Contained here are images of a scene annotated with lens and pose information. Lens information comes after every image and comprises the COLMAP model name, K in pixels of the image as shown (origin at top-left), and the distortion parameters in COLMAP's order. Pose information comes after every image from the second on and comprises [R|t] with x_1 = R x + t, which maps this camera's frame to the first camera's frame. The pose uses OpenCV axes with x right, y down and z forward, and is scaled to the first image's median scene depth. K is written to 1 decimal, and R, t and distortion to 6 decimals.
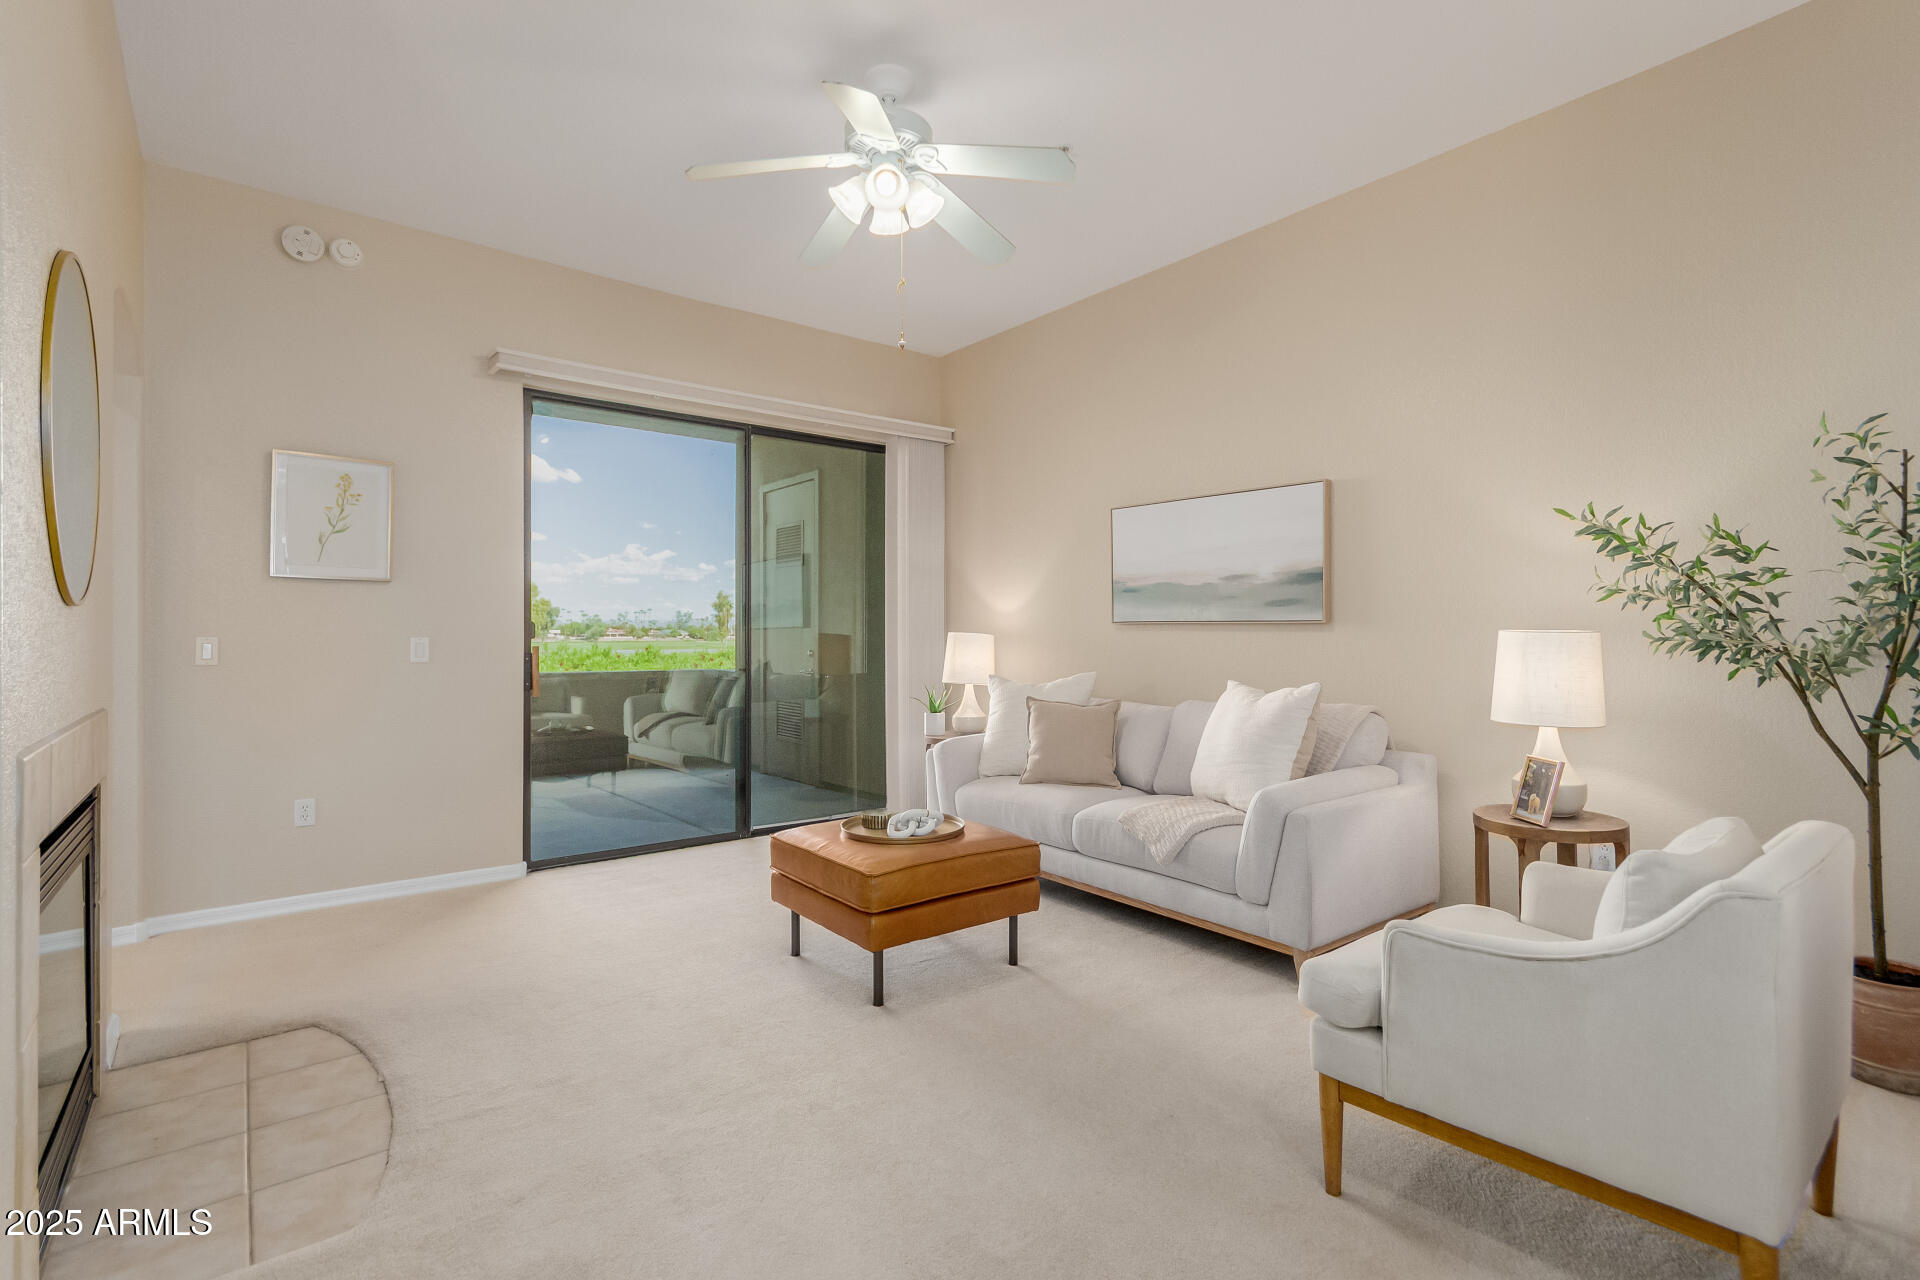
lens RADIAL K [[888.3, 0, 959.1], [0, 888.3, 630.4], [0, 0, 1]] dist [0.010000, -0.000584]
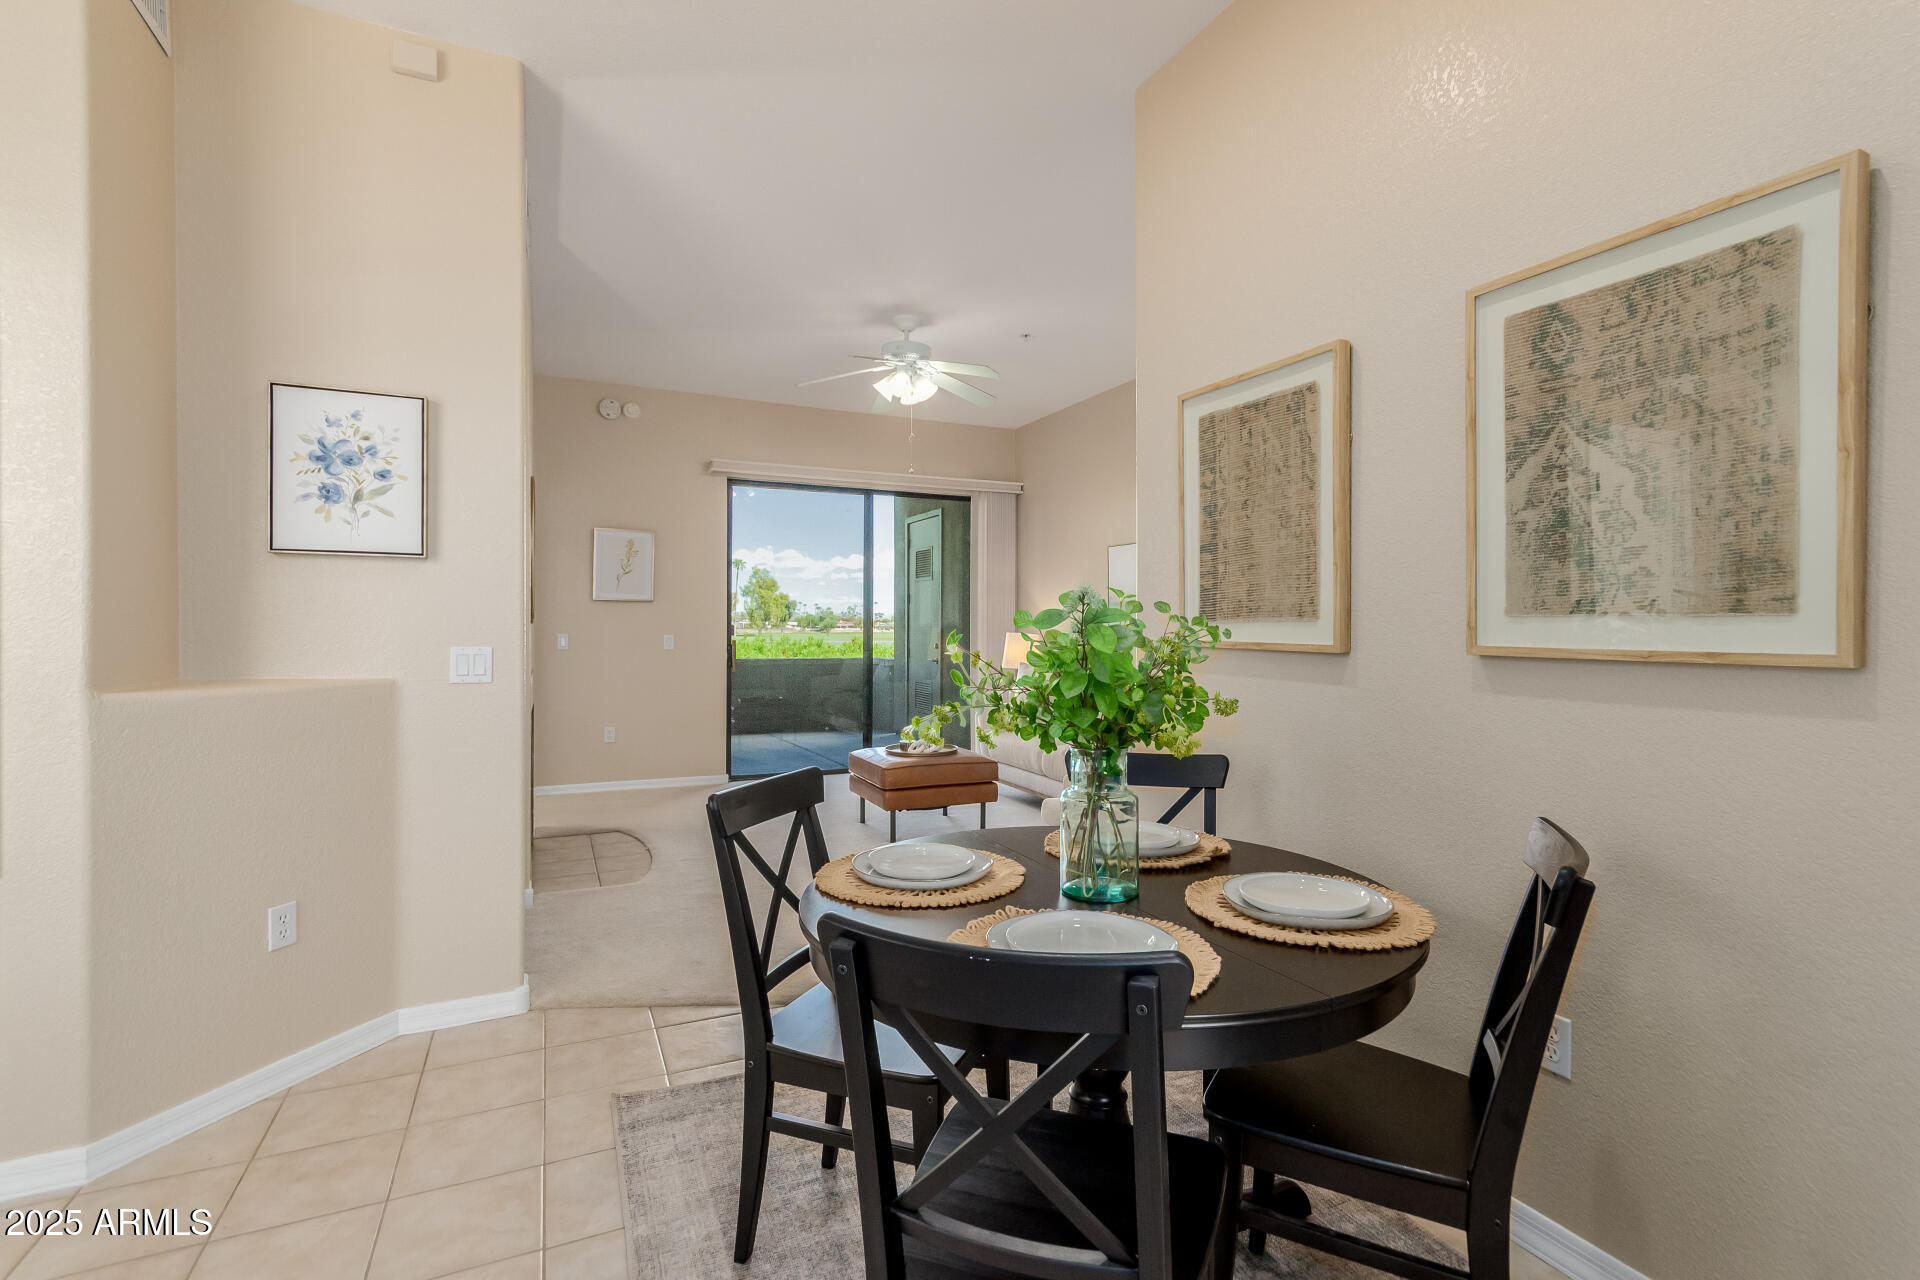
lens RADIAL K [[888.3, 0, 967.0], [0, 888.3, 626.8], [0, 0, 1]] dist [0.010000, -0.000584]
pose [[0.972924, 0.005691, -0.231053, 0.315069], [-0.004787, 0.999979, 0.004469, -0.016277], [0.231074, -0.003242, 0.972931, -0.479981]]
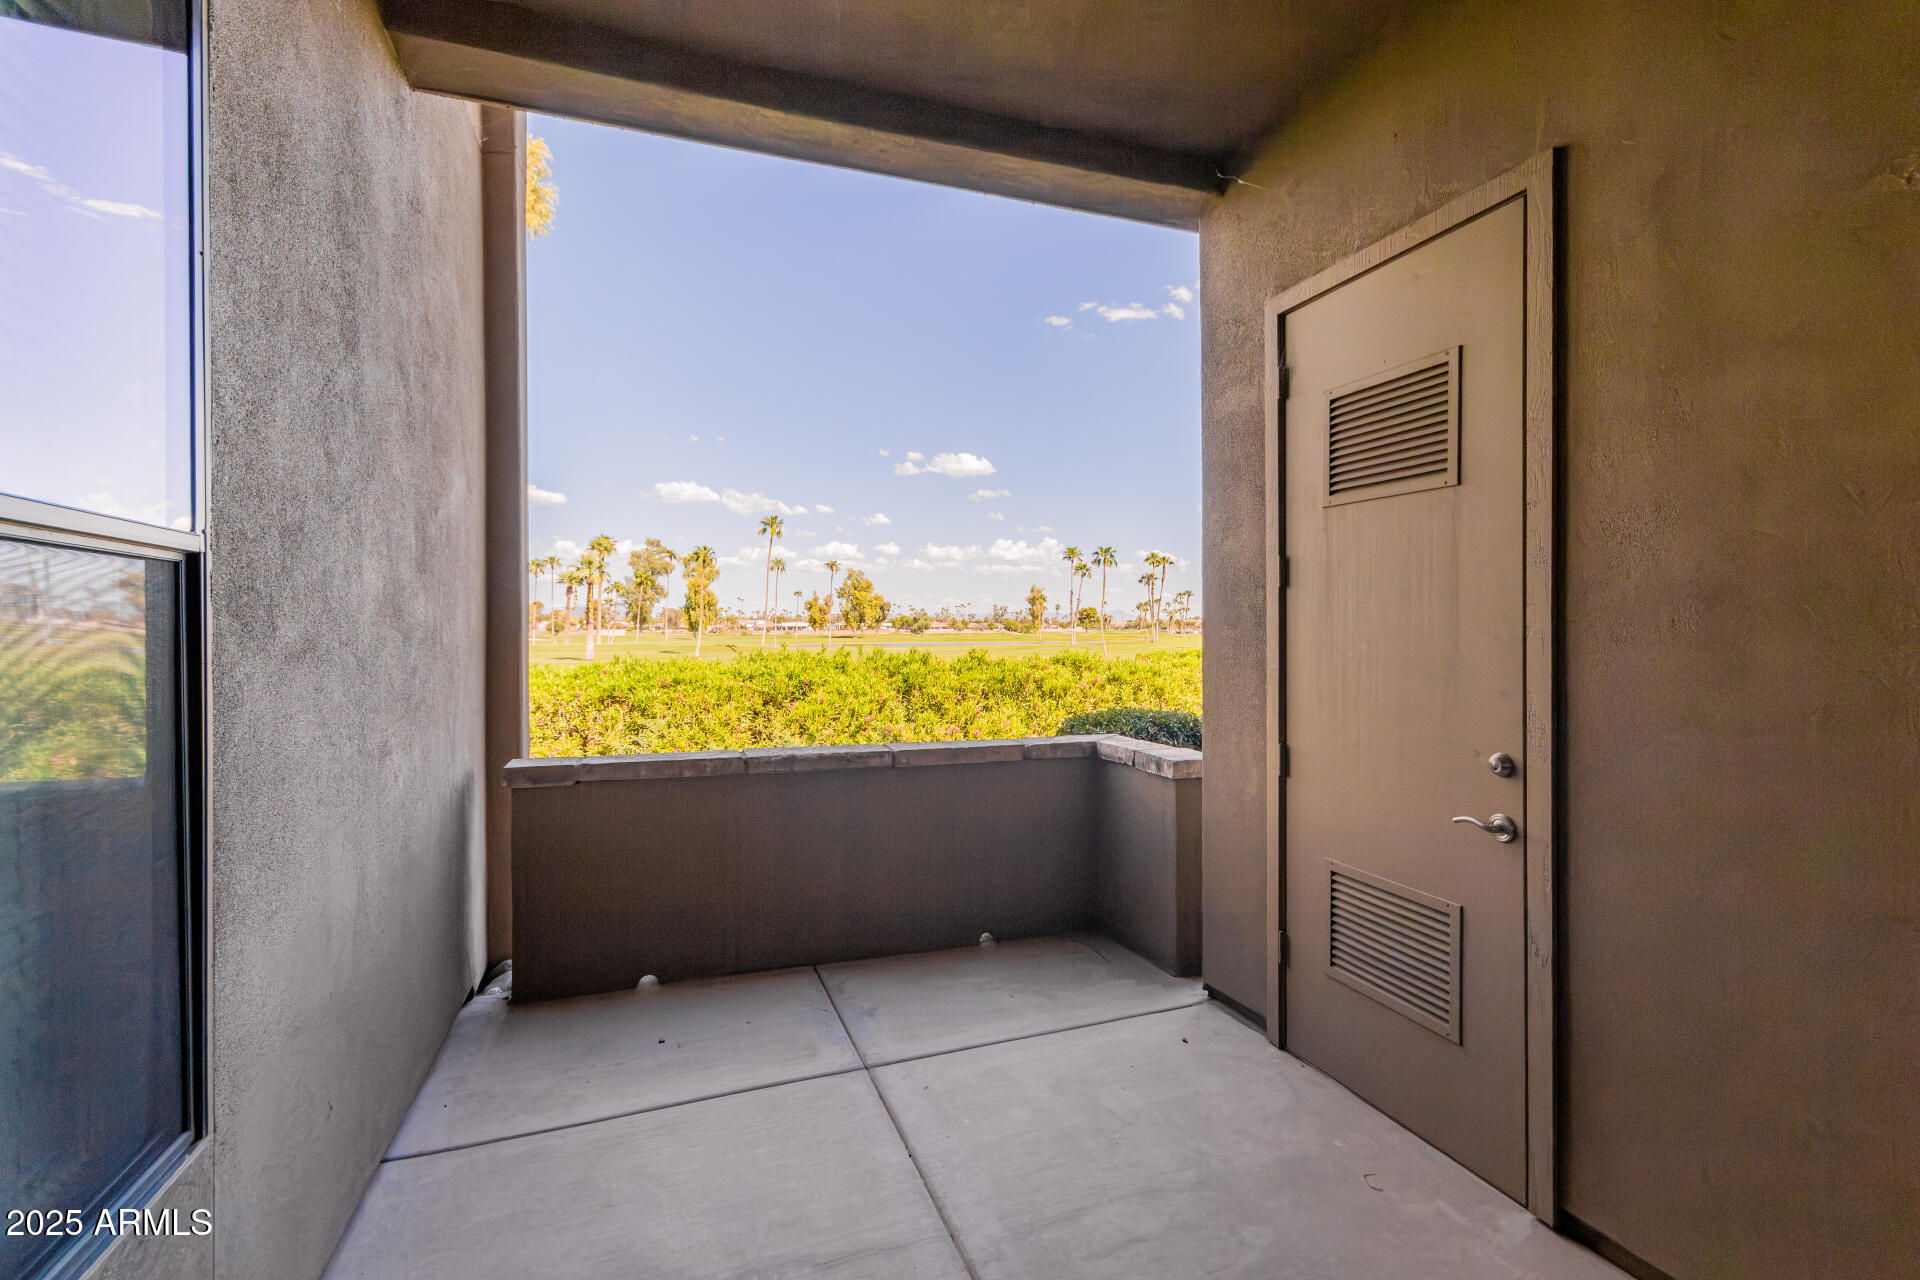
lens RADIAL K [[888.3, 0, 966.2], [0, 888.3, 630.1], [0, 0, 1]] dist [0.010000, -0.000584]
pose [[0.943405, 0.001386, -0.331639, -0.409701], [0.001233, 0.999970, 0.007688, -0.041503], [0.331640, -0.007662, 0.943375, 1.109171]]
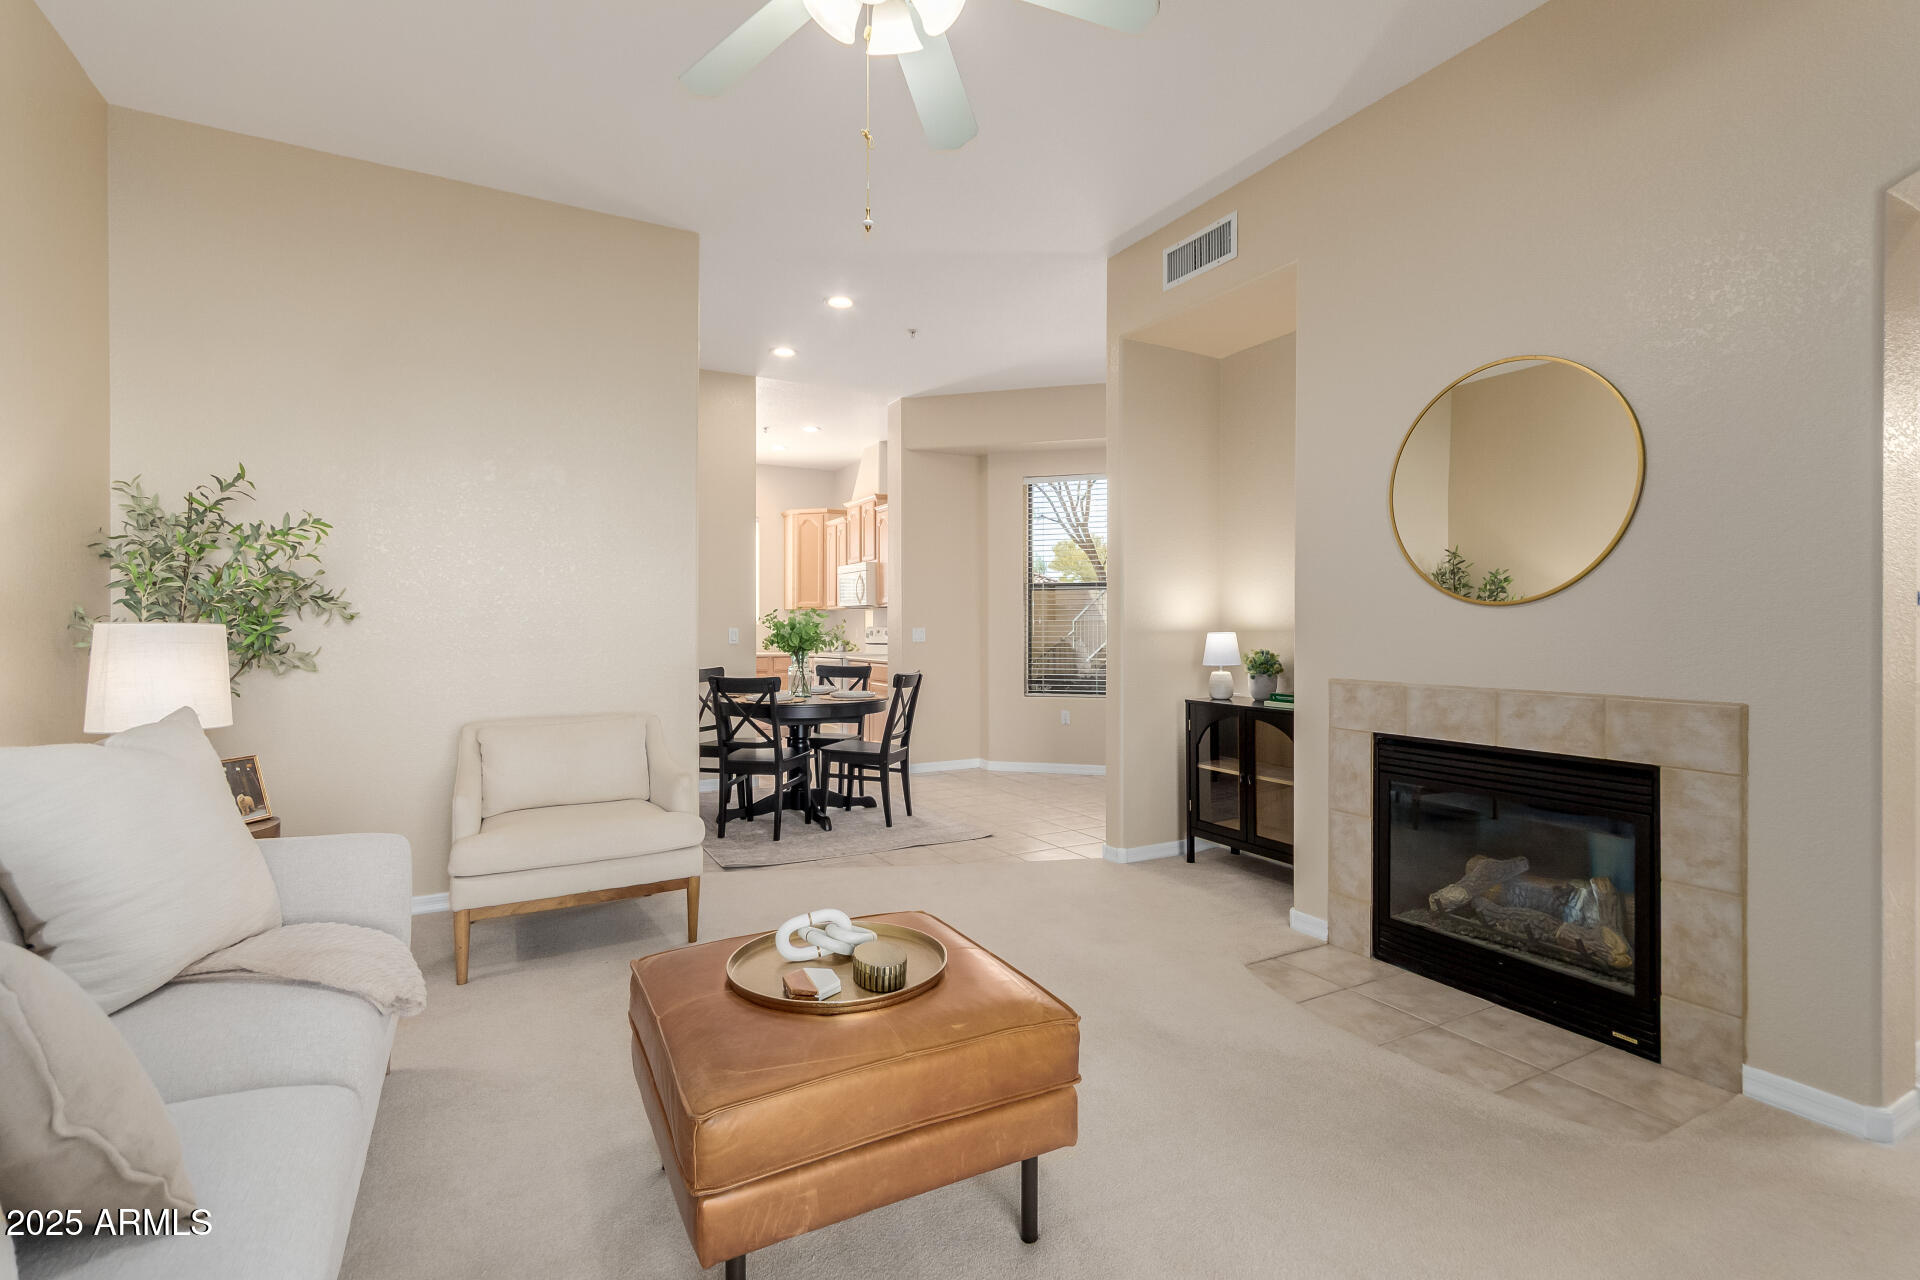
lens RADIAL K [[888.3, 0, 979.3], [0, 888.3, 634.3], [0, 0, 1]] dist [0.010000, -0.000584]
pose [[-0.986315, 0.001549, 0.164866, -0.188771], [0.001942, 0.999996, 0.002223, 0.006559], [-0.164862, 0.002513, -0.986313, 1.177675]]
